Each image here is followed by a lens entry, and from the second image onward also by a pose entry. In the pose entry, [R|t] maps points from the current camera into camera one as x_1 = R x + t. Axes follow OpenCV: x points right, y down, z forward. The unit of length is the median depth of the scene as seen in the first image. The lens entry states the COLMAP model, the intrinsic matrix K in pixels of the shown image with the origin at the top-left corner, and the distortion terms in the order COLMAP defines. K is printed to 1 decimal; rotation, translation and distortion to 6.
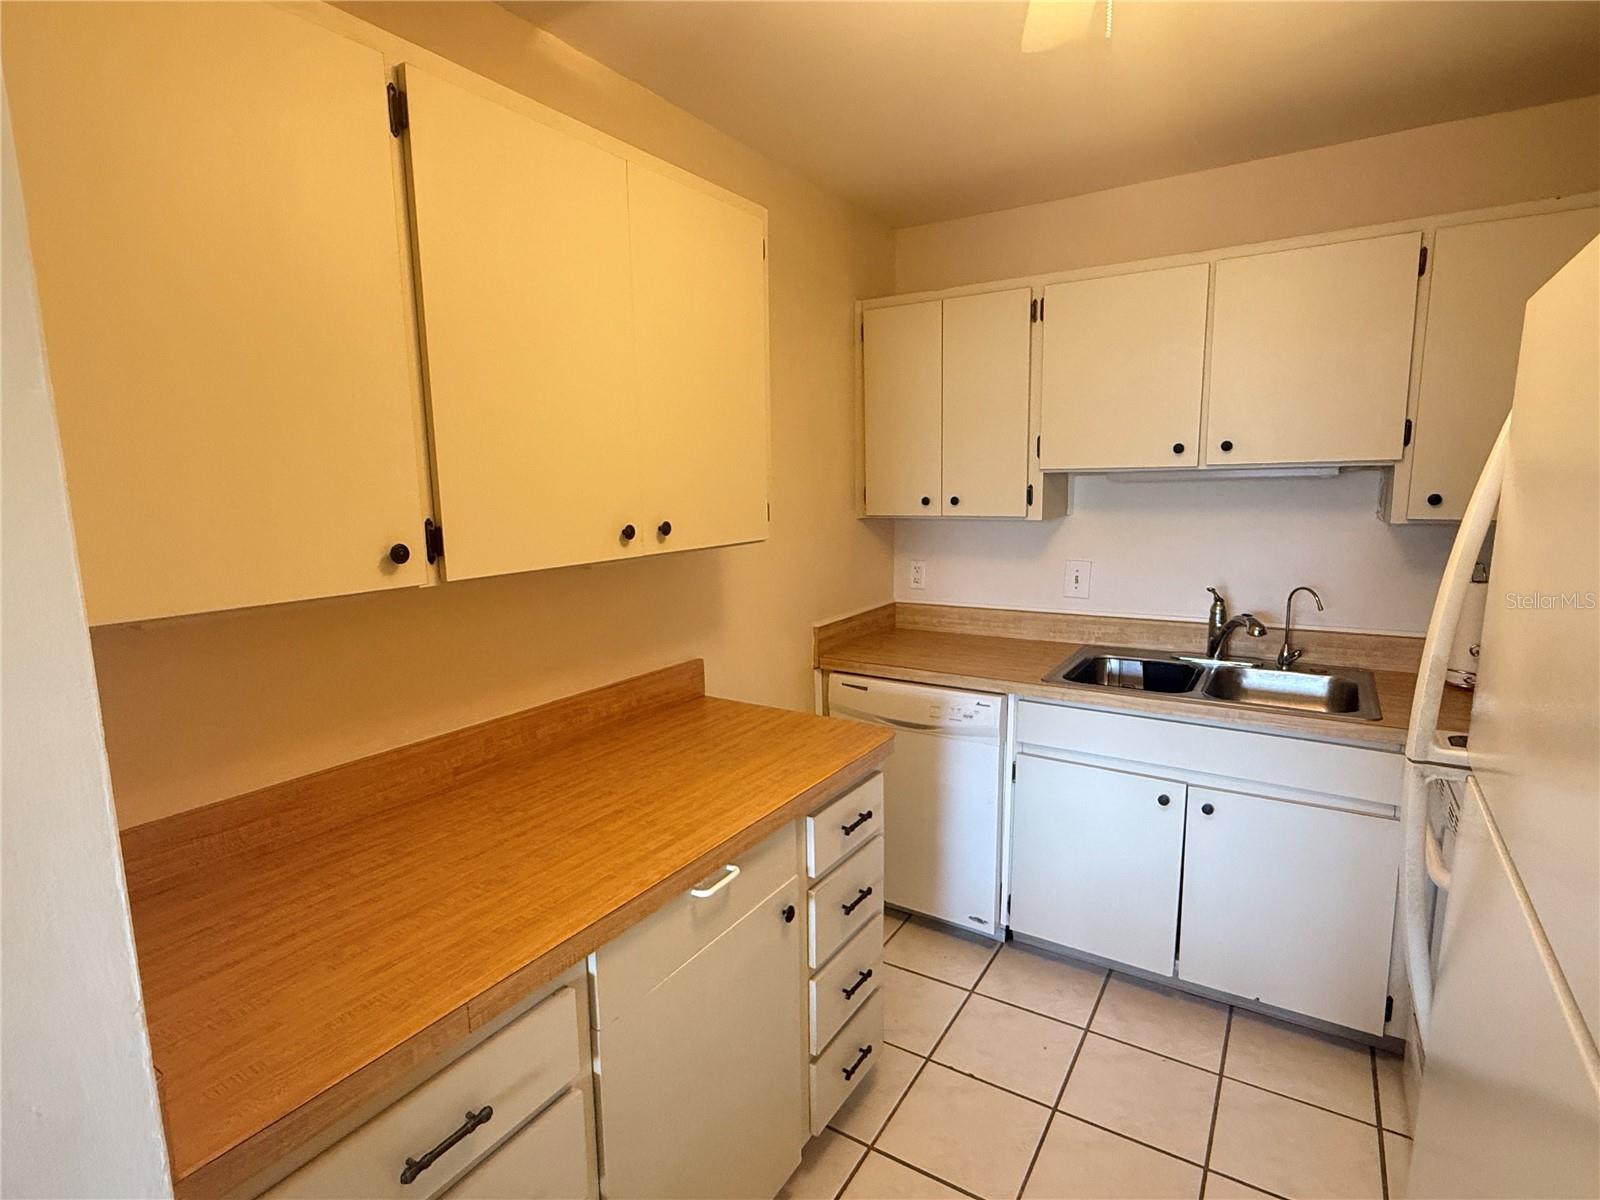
lens RADIAL K [[841.0, 0, 790.7], [0, 841.0, 598.1], [0, 0, 1]] dist [0.003028, -0.000651]
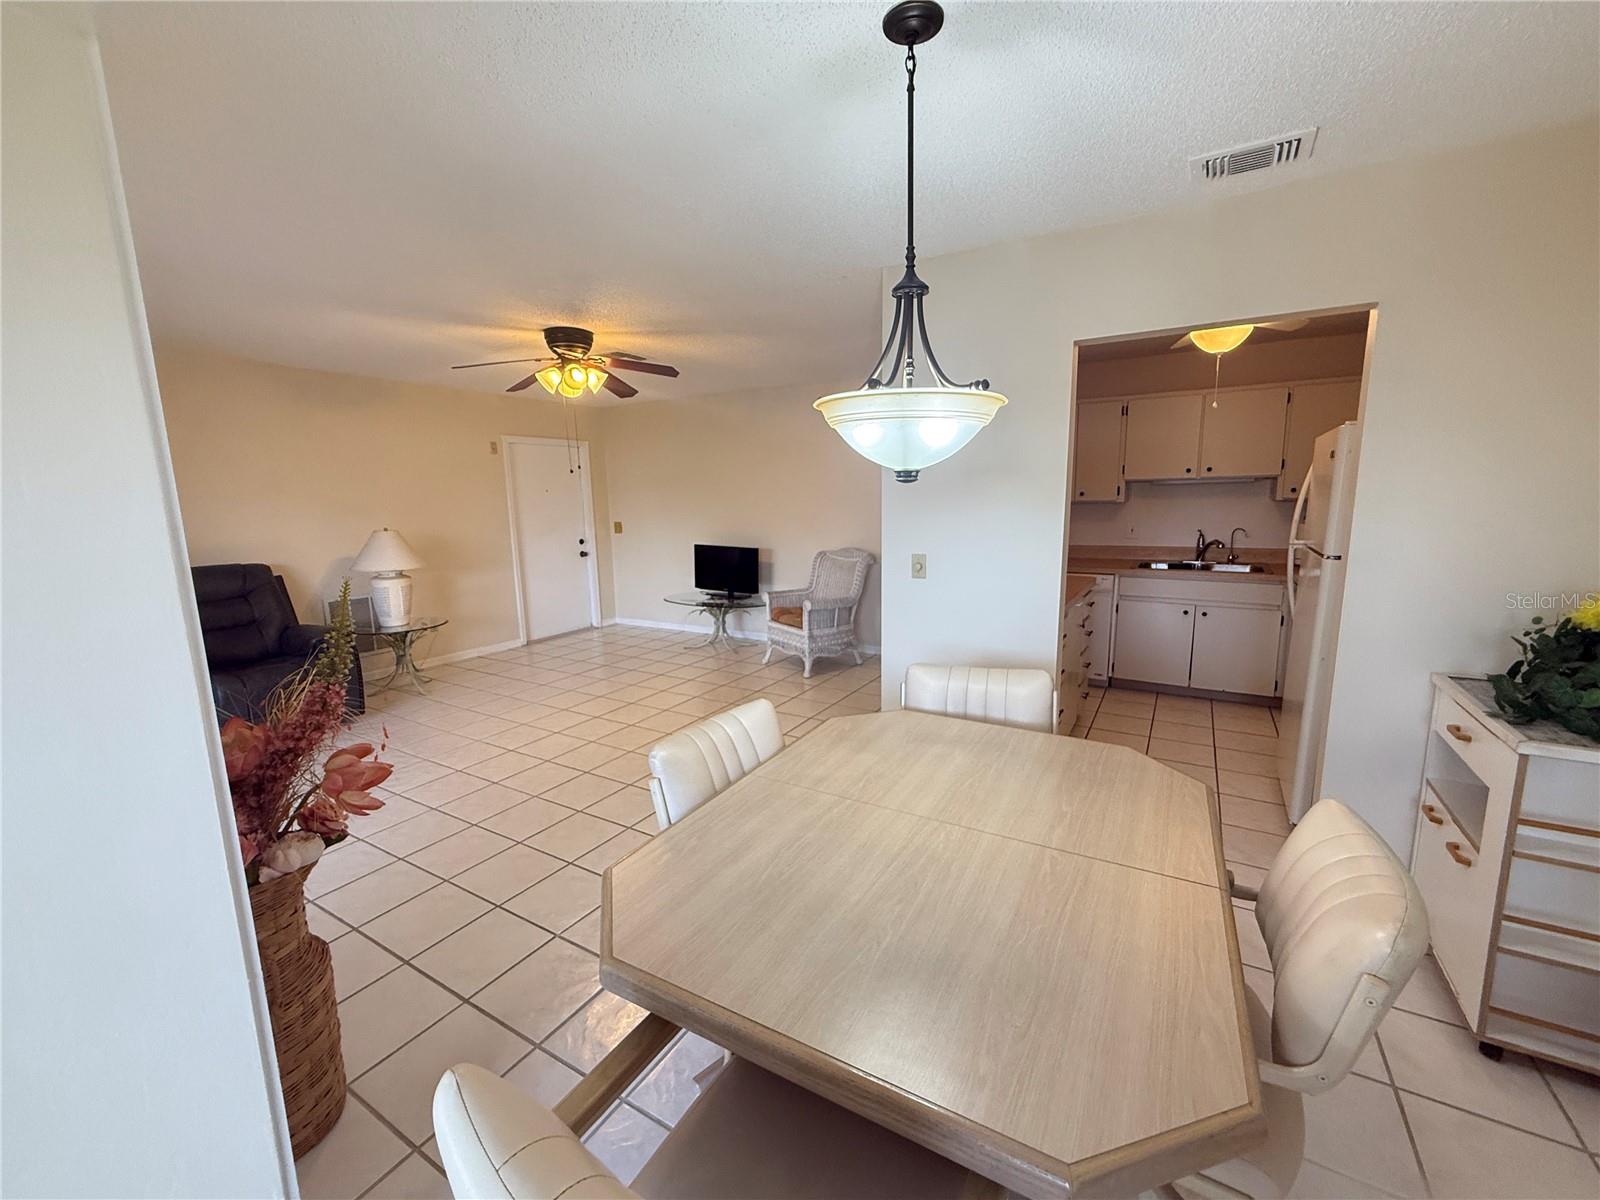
lens RADIAL K [[641.1, 0, 808.8], [0, 641.1, 595.4], [0, 0, 1]] dist [0.002649, -0.001081]
pose [[0.999775, -0.008202, 0.019557, -0.657527], [0.007898, 0.999848, 0.015557, 0.141215], [-0.019681, -0.015399, 0.999688, -0.810388]]
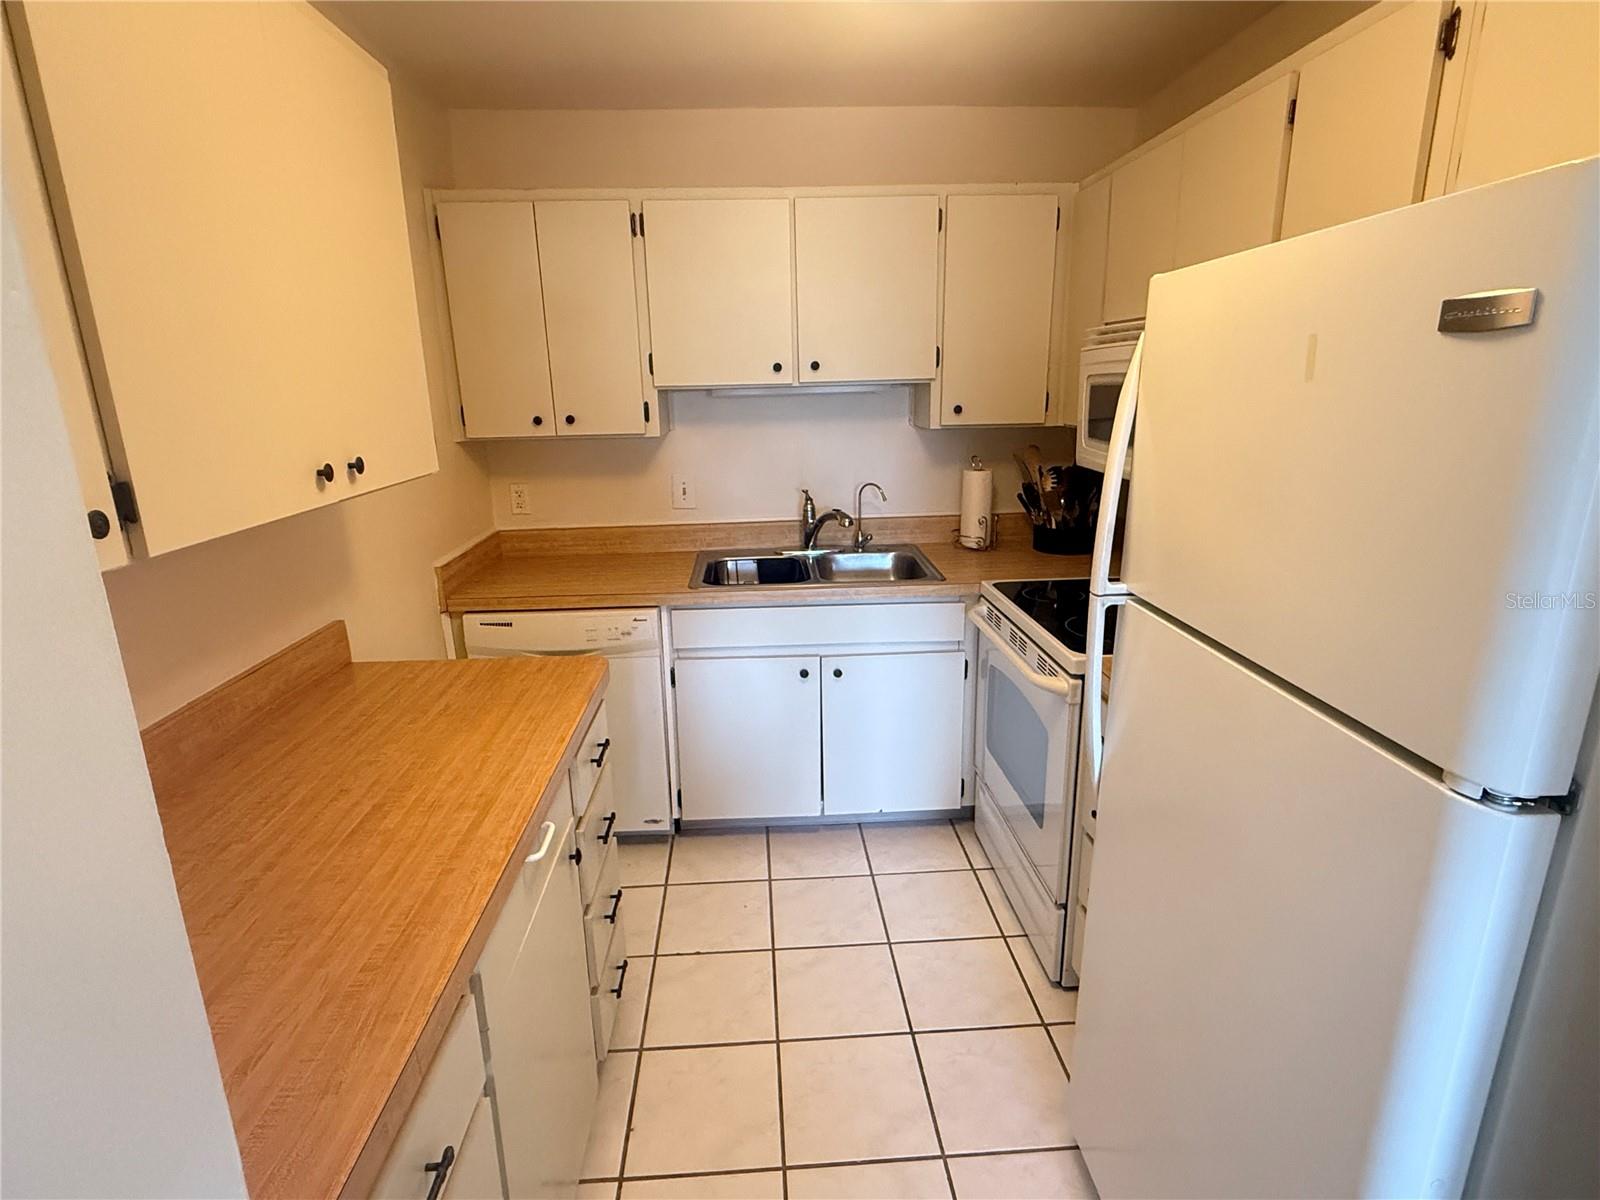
lens RADIAL K [[841.0, 0, 816.3], [0, 841.0, 599.5], [0, 0, 1]] dist [0.003028, -0.000651]
pose [[0.803961, -0.150606, 0.575296, -0.191090], [0.091090, 0.987171, 0.131135, -0.013812], [-0.587665, -0.053023, 0.807365, 0.043585]]
